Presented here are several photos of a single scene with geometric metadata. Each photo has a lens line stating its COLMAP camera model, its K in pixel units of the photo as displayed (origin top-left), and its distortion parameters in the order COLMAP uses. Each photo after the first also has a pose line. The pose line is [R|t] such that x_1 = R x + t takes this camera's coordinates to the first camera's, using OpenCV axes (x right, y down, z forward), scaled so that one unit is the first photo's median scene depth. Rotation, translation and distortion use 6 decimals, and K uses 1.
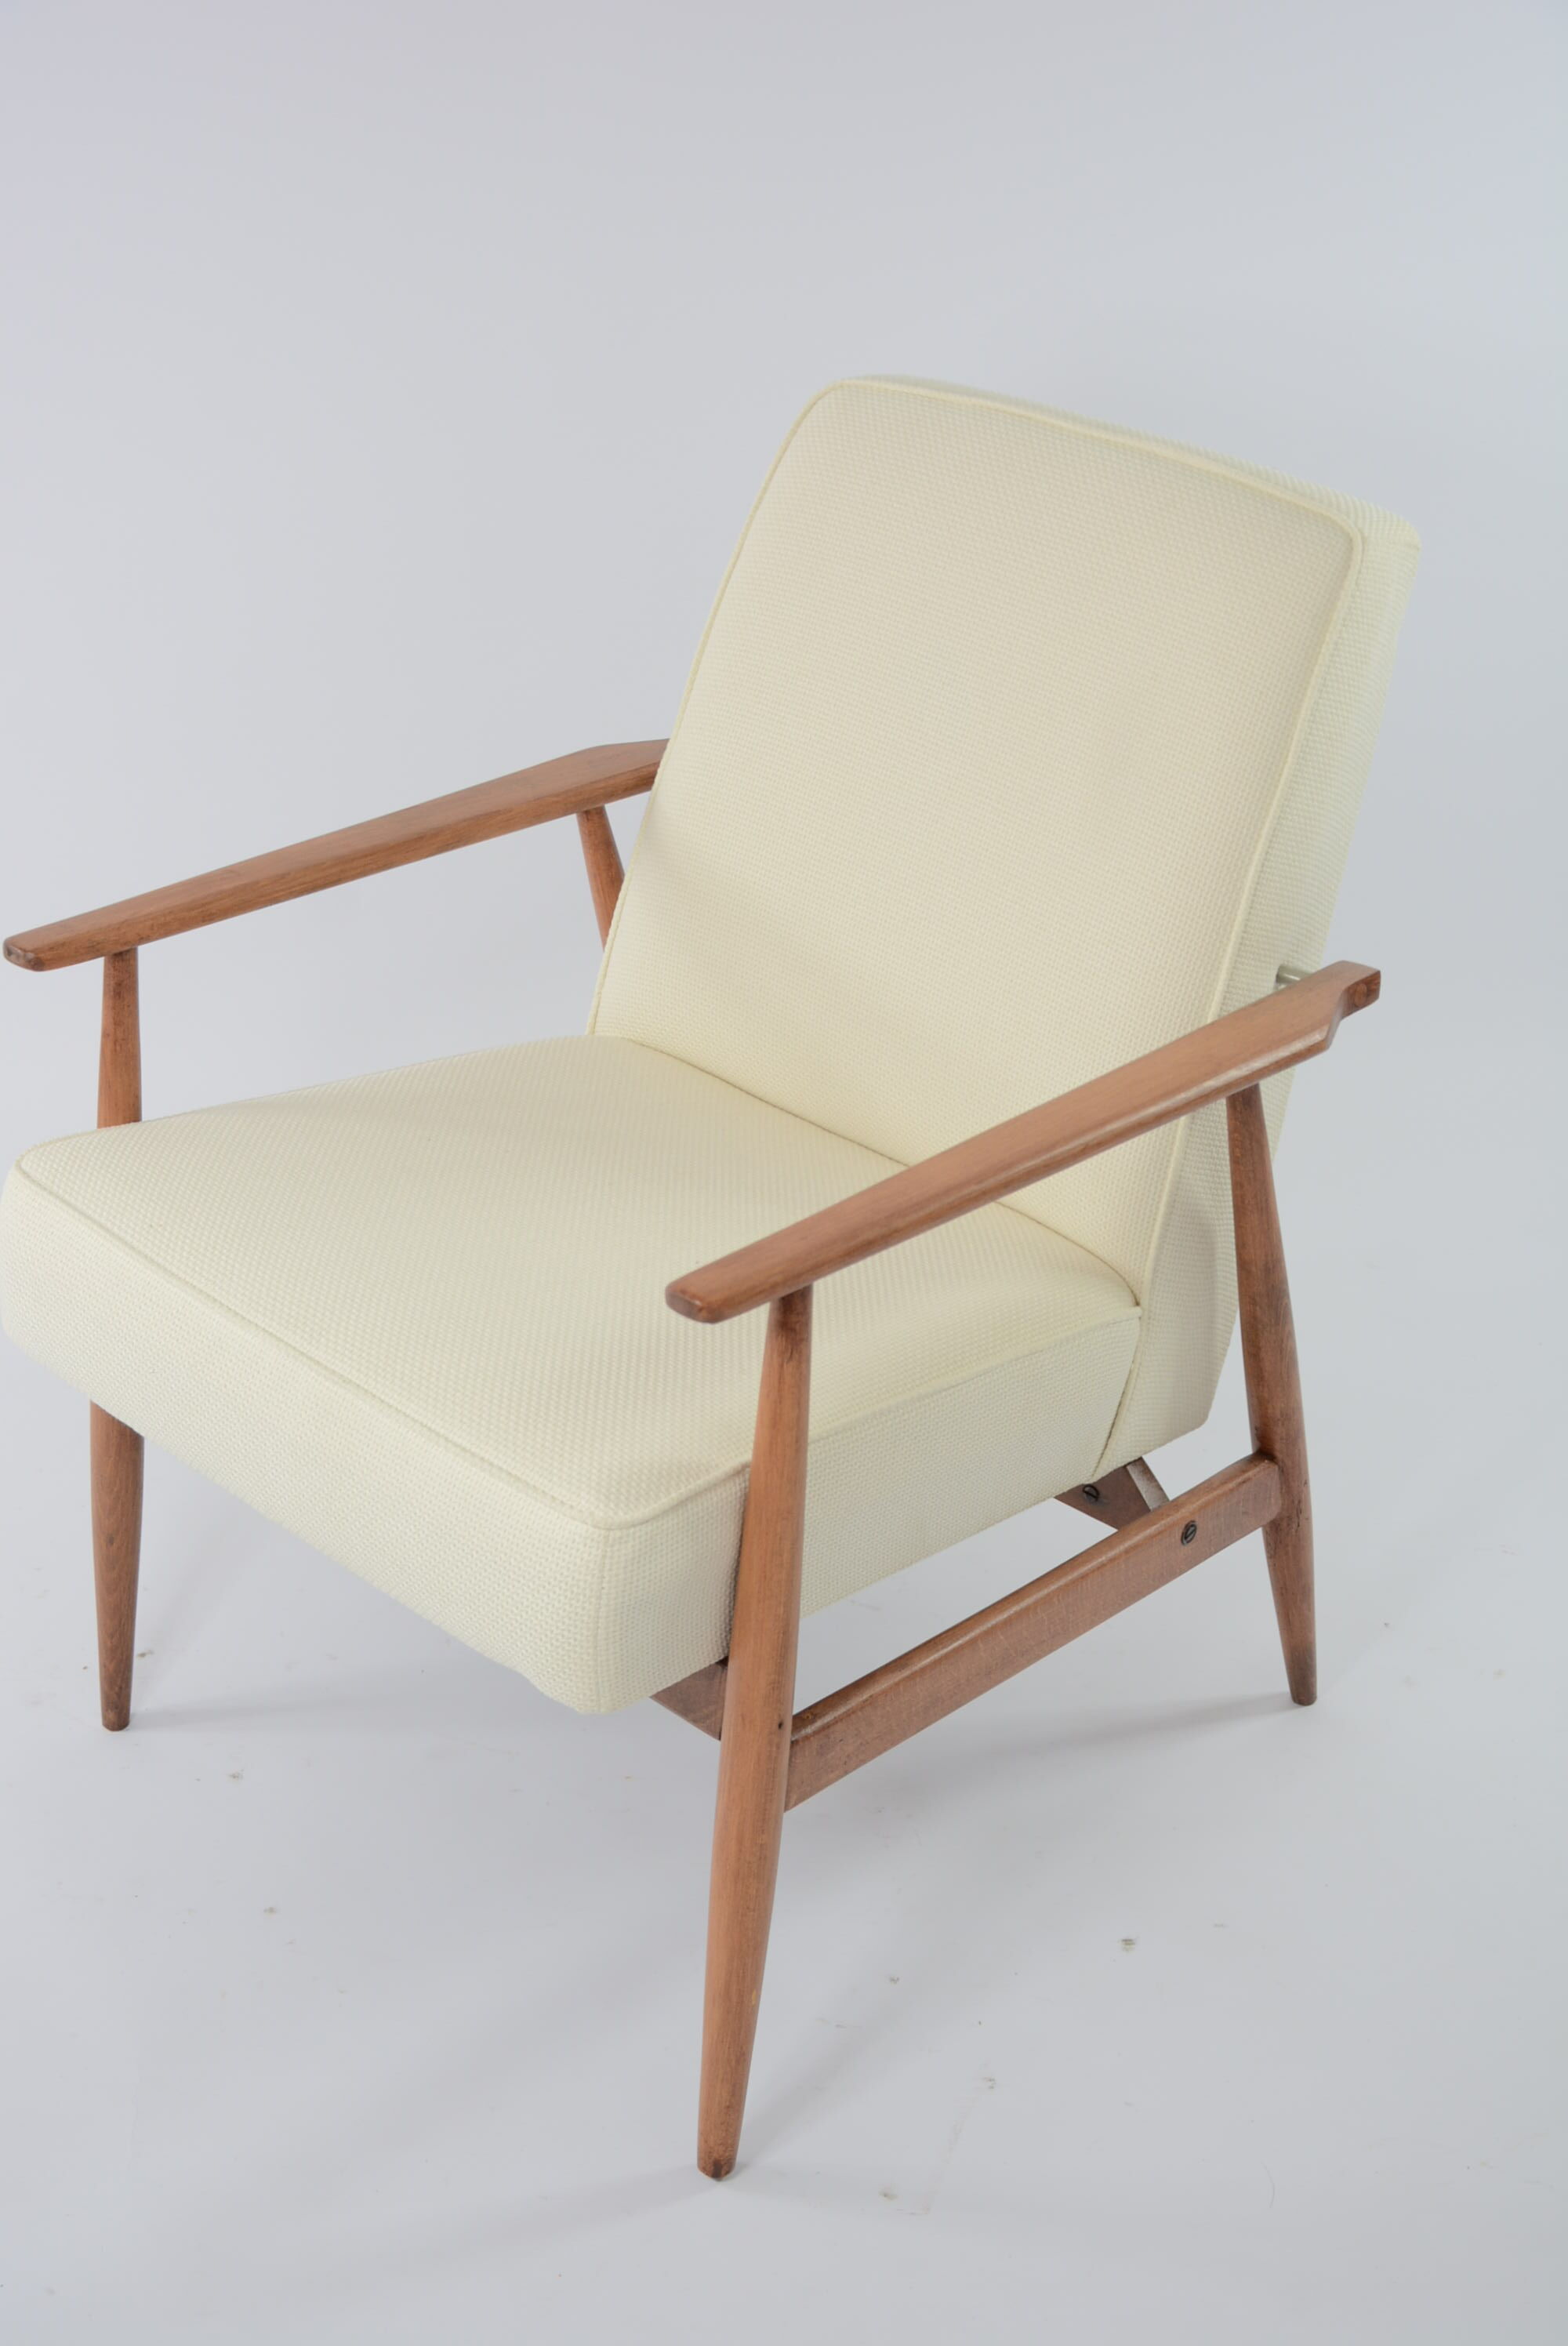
lens RADIAL K [[3250.3, 0, 791.4], [0, 3250.3, 1180.4], [0, 0, 1]] dist [-0.041256, 0.000000]
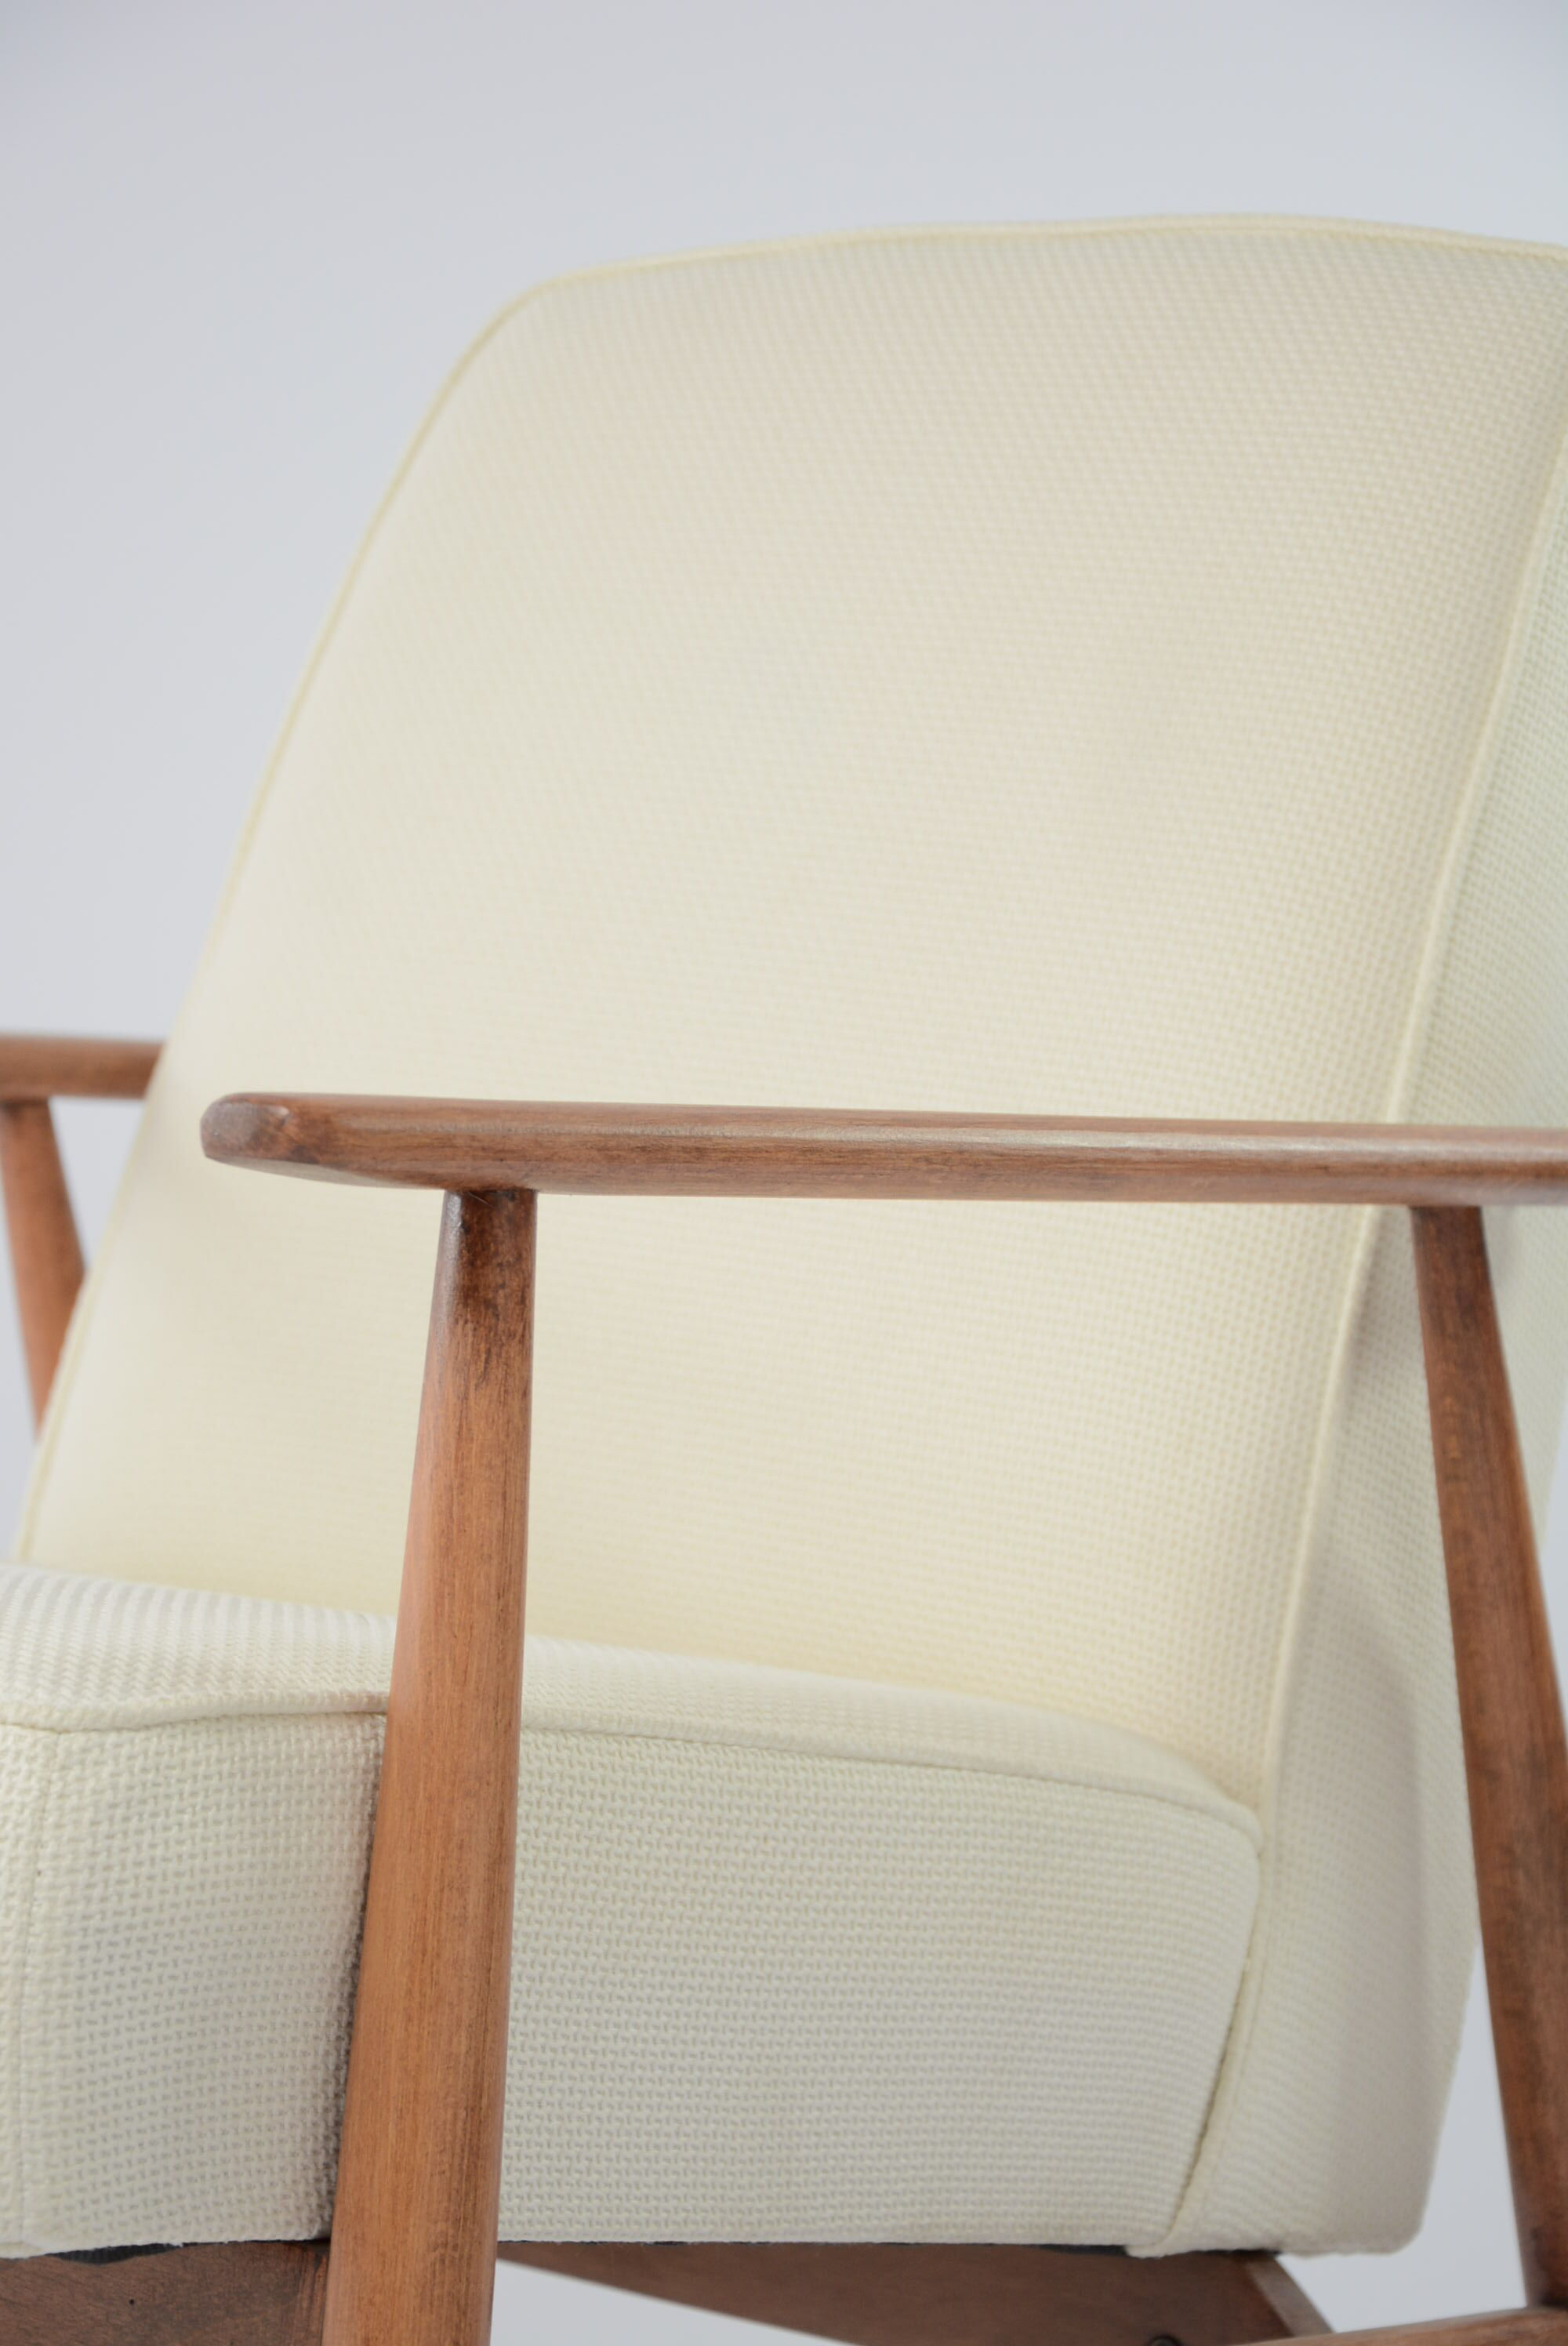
lens RADIAL K [[6576.6, 0, 784.5], [0, 6576.6, 1175.3], [0, 0, 1]] dist [-0.017842, 0.000000]
pose [[0.998001, 0.003001, 0.063123, -0.013413], [0.024753, 0.900491, -0.434169, 0.347594], [-0.058145, 0.434863, 0.898617, 0.163034]]
